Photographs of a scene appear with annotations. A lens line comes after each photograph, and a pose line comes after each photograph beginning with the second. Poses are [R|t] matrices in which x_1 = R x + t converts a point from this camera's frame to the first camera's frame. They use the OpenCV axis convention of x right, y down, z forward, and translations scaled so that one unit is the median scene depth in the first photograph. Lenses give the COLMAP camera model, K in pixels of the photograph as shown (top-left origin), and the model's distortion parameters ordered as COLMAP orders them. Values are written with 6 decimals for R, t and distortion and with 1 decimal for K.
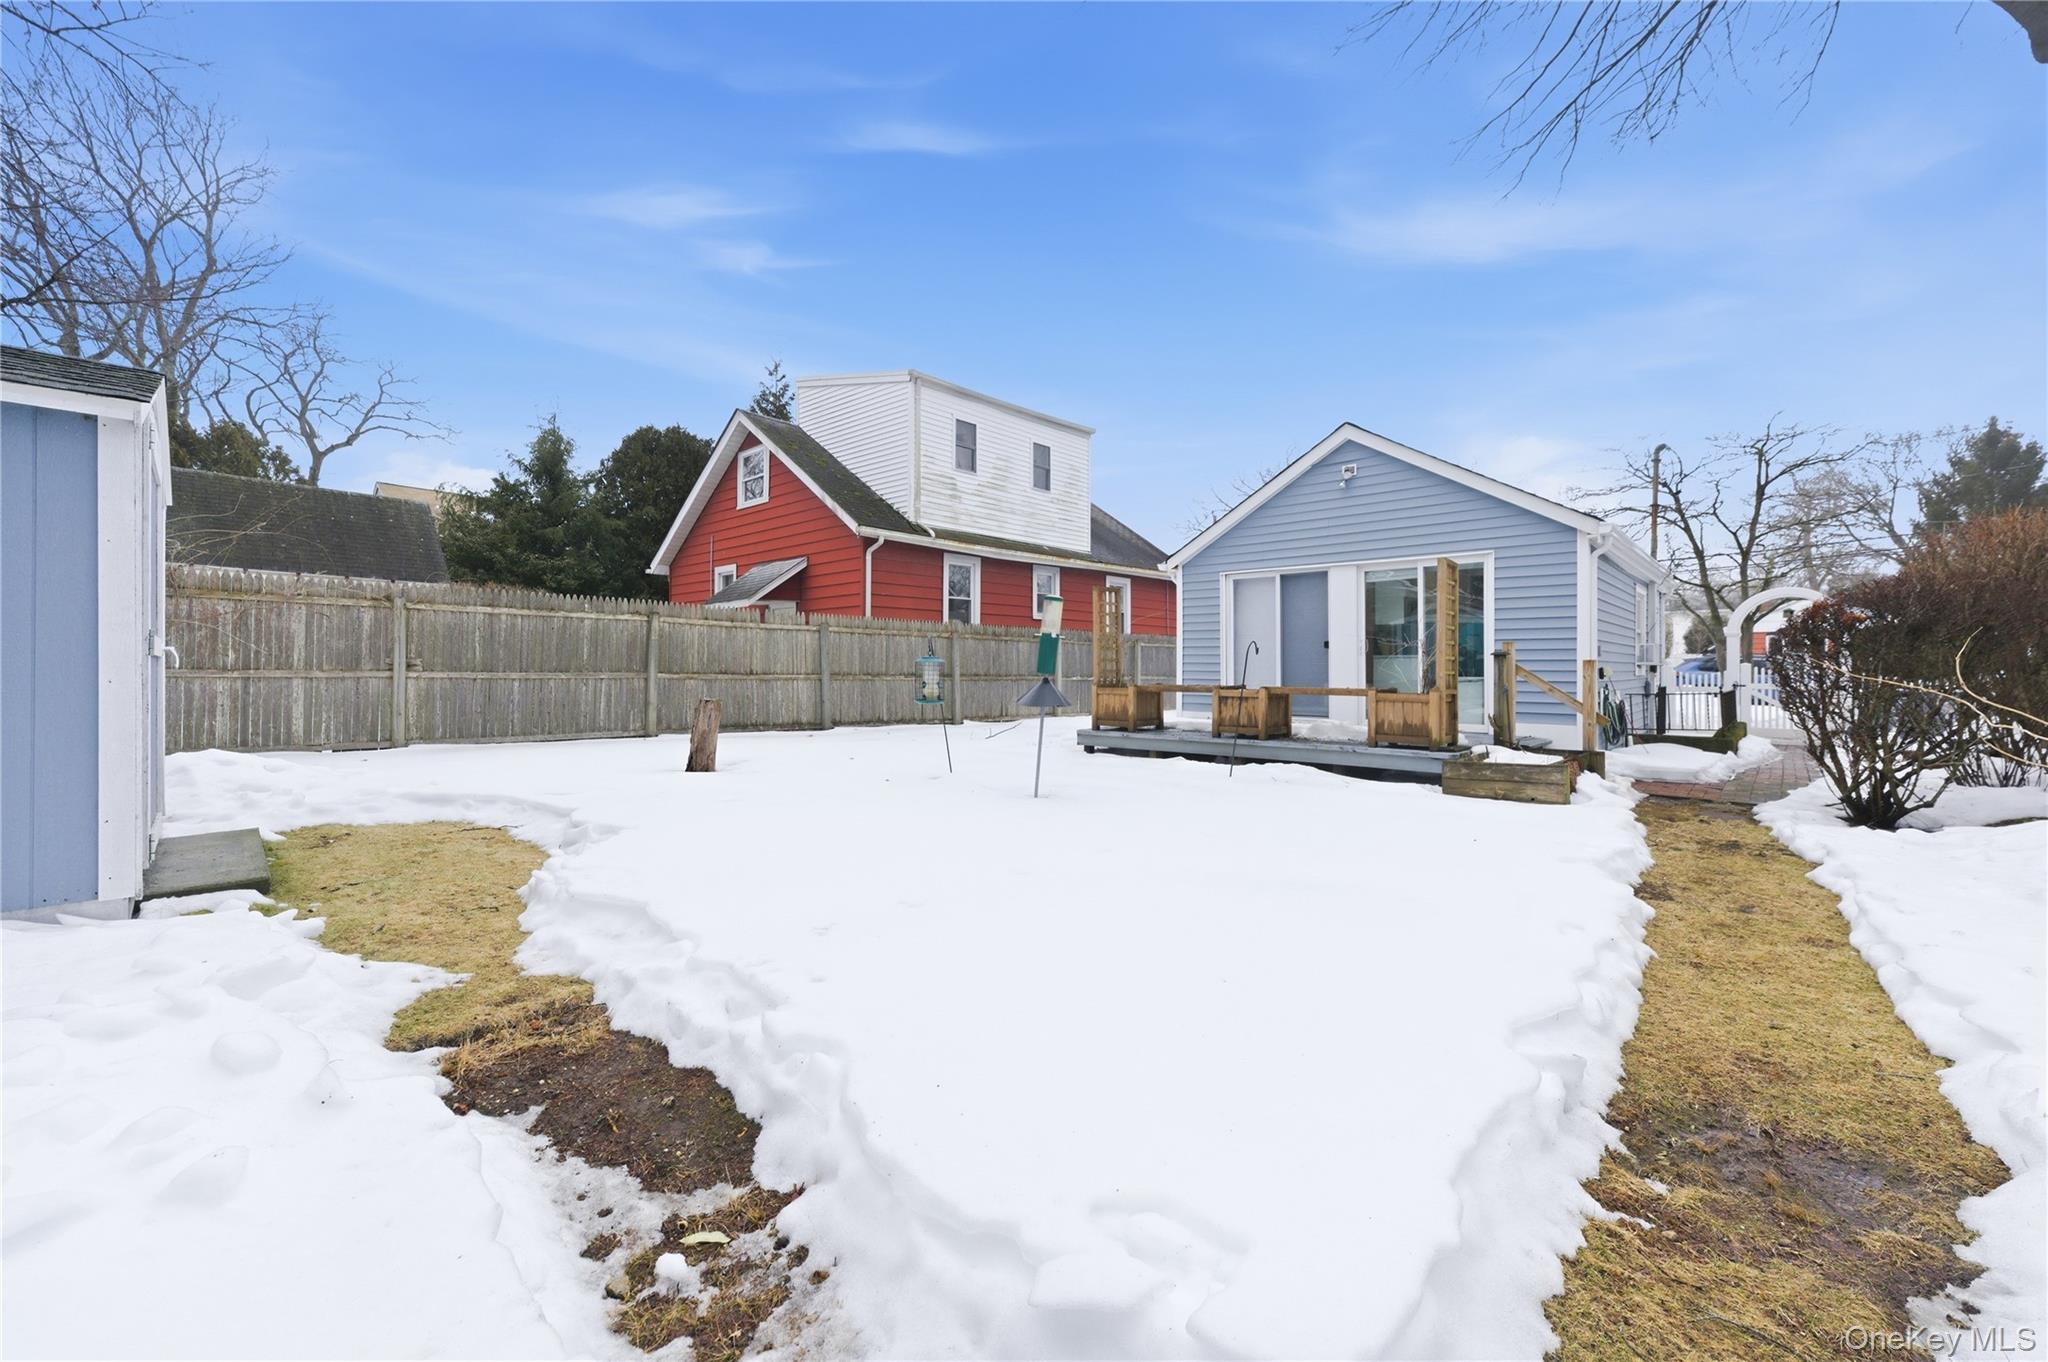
lens RADIAL K [[825.6, 0, 1036.2], [0, 825.6, 668.2], [0, 0, 1]] dist [-0.002586, 0.004287]
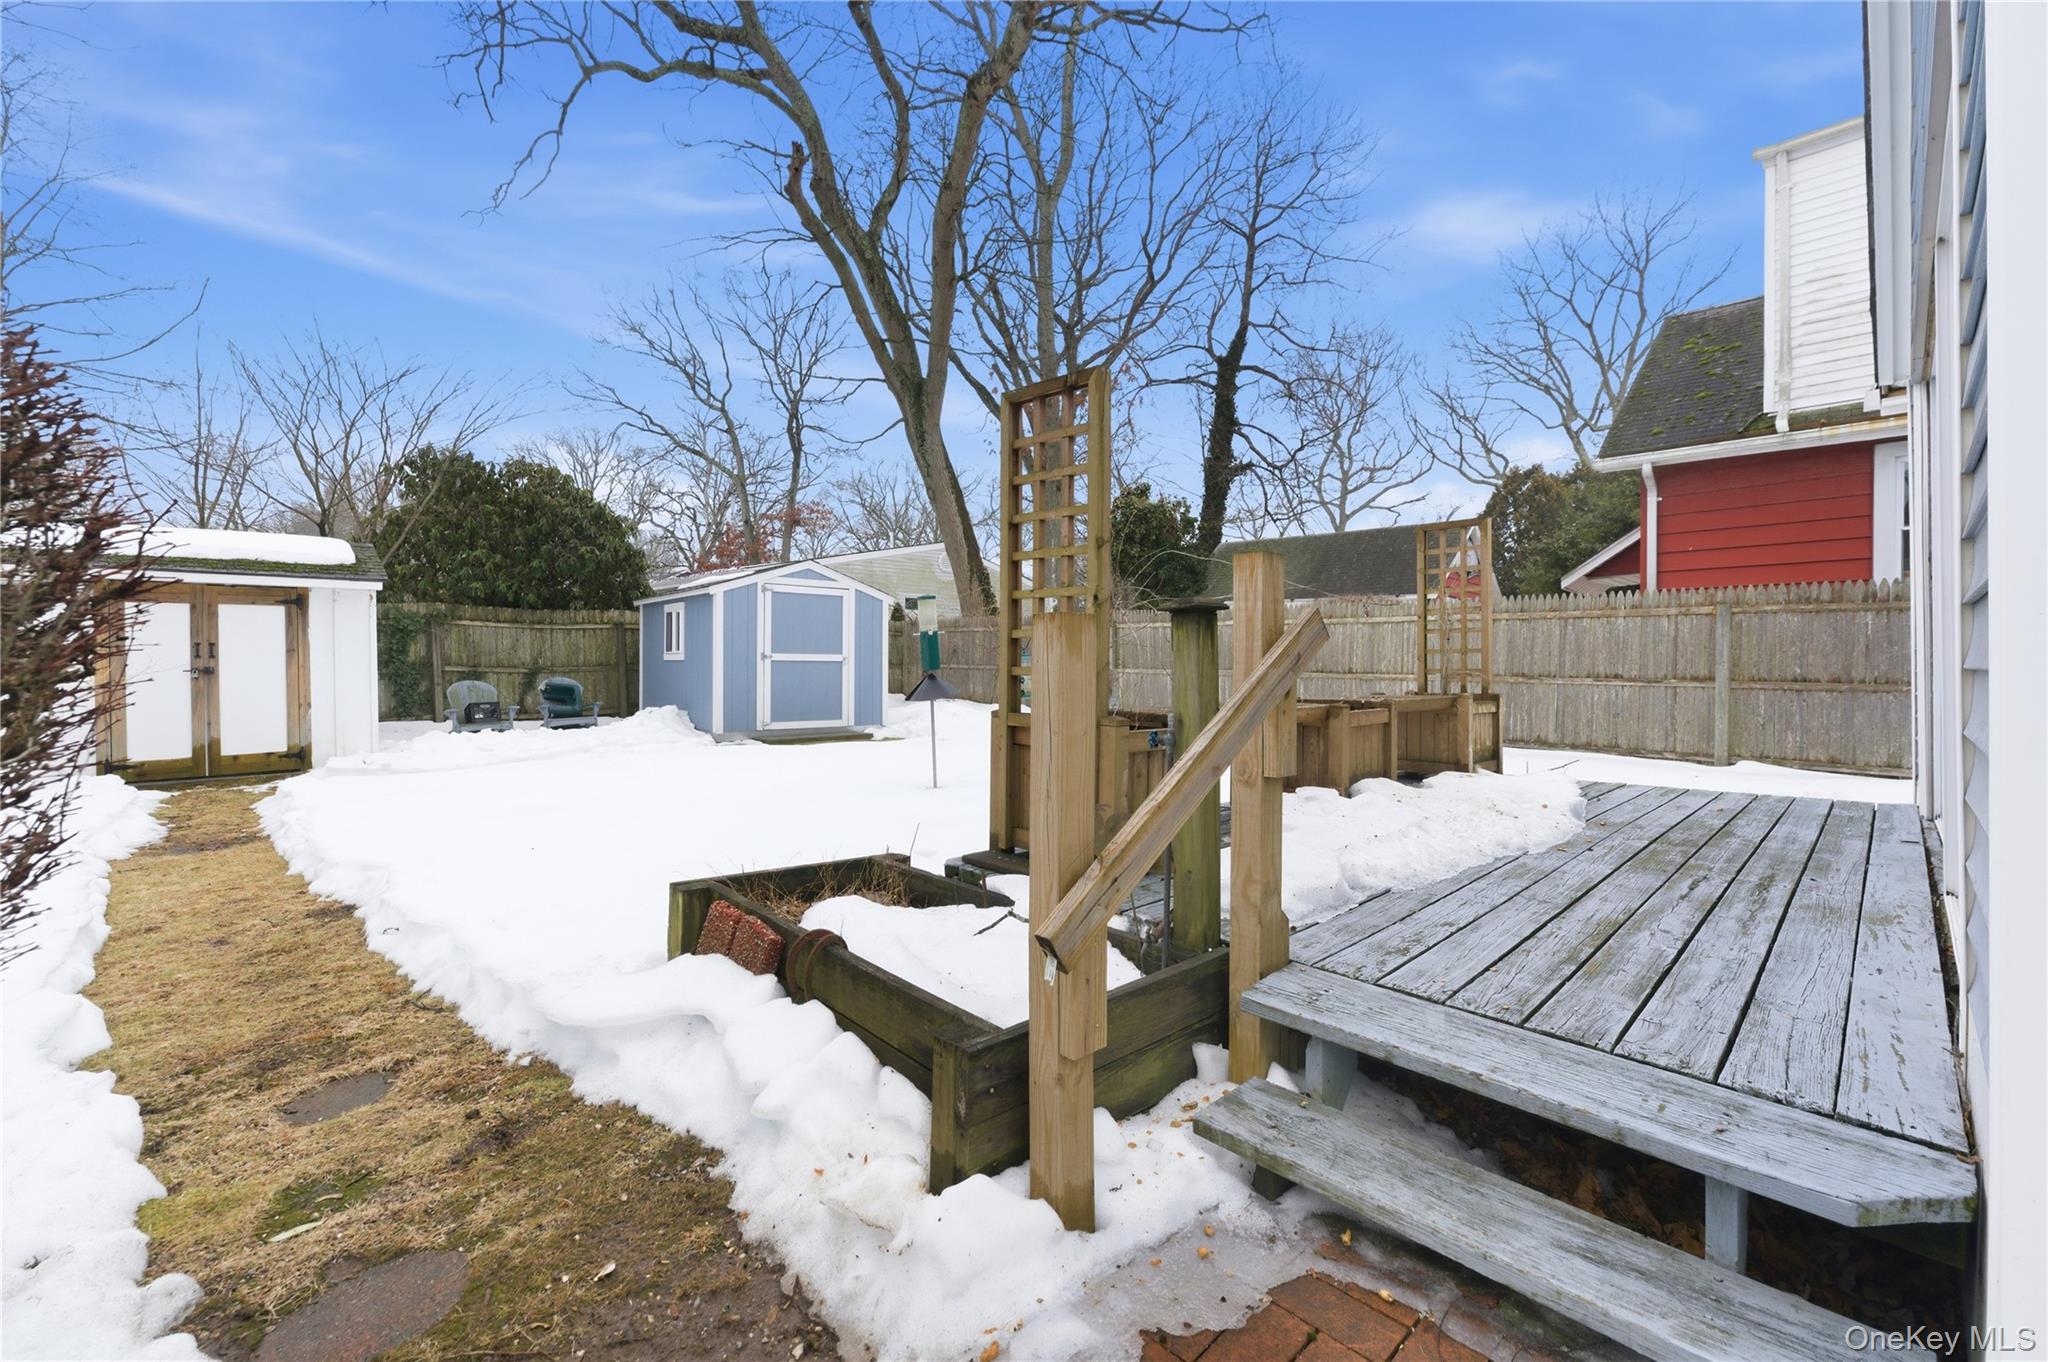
lens RADIAL K [[825.6, 0, 1030.7], [0, 825.6, 664.1], [0, 0, 1]] dist [-0.002586, 0.004287]
pose [[-0.058955, -0.004500, -0.998250, 0.520225], [-0.003474, 0.999985, -0.004302, 0.002079], [0.998255, 0.003215, -0.058970, 0.597670]]
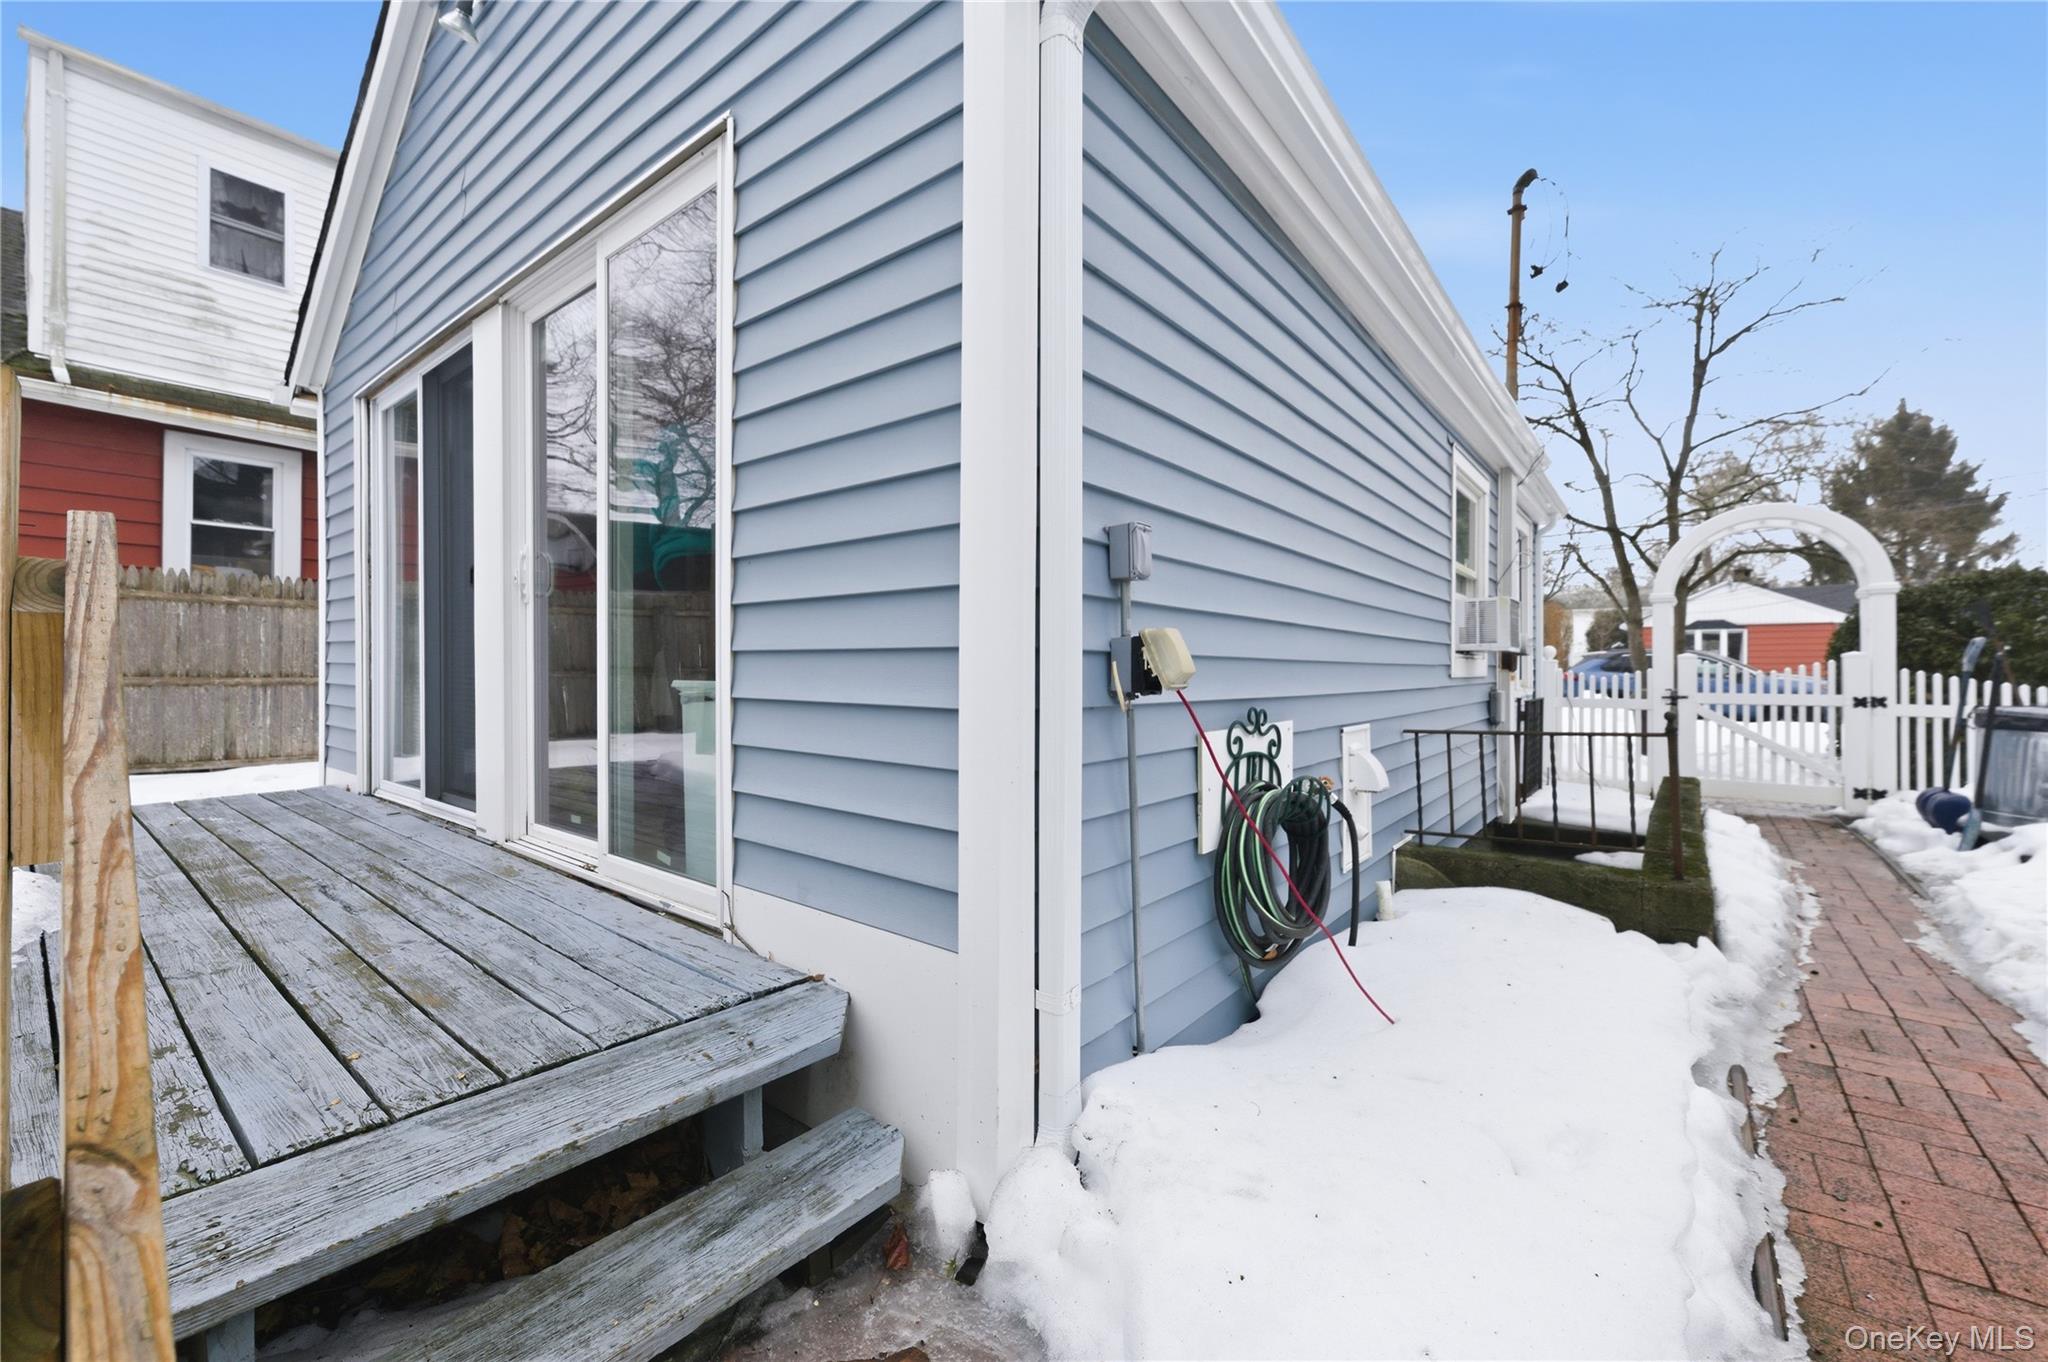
lens RADIAL K [[825.6, 0, 1023.5], [0, 825.6, 665.1], [0, 0, 1]] dist [-0.002586, 0.004287]
pose [[0.997855, 0.001681, 0.065436, 0.444671], [-0.001347, 0.999986, -0.005153, 0.005244], [-0.065444, 0.005053, 0.997843, 0.556432]]
